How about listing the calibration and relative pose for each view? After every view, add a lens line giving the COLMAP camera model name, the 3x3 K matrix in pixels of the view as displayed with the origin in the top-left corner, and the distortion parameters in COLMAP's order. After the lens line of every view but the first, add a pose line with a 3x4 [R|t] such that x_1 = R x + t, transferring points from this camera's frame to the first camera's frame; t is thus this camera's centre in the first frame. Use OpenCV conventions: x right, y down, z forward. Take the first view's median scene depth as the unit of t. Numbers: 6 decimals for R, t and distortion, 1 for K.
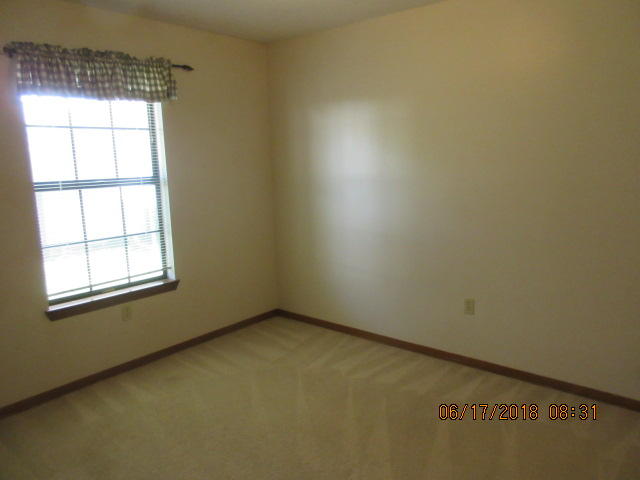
lens RADIAL K [[483.2, 0, 320.0], [0, 483.2, 240.0], [0, 0, 1]] dist [0.002870, 0.003268]
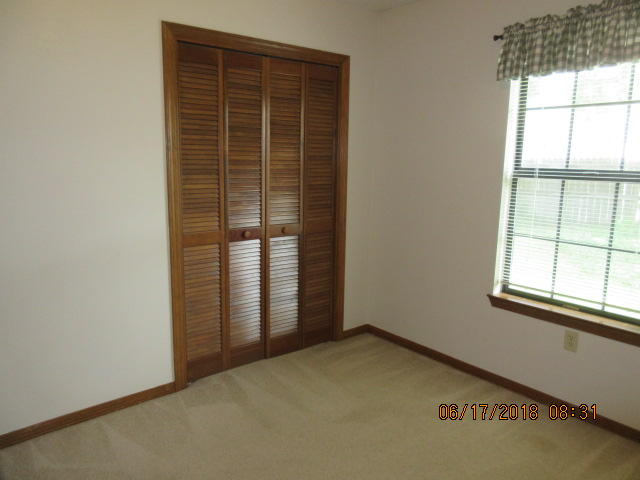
lens RADIAL K [[483.2, 0, 320.0], [0, 483.2, 240.0], [0, 0, 1]] dist [0.002870, 0.003268]
pose [[-0.210680, 0.195550, -0.957796, 0.437159], [-0.161405, 0.959382, 0.231377, -0.132709], [0.964138, 0.203339, -0.170560, 0.764628]]
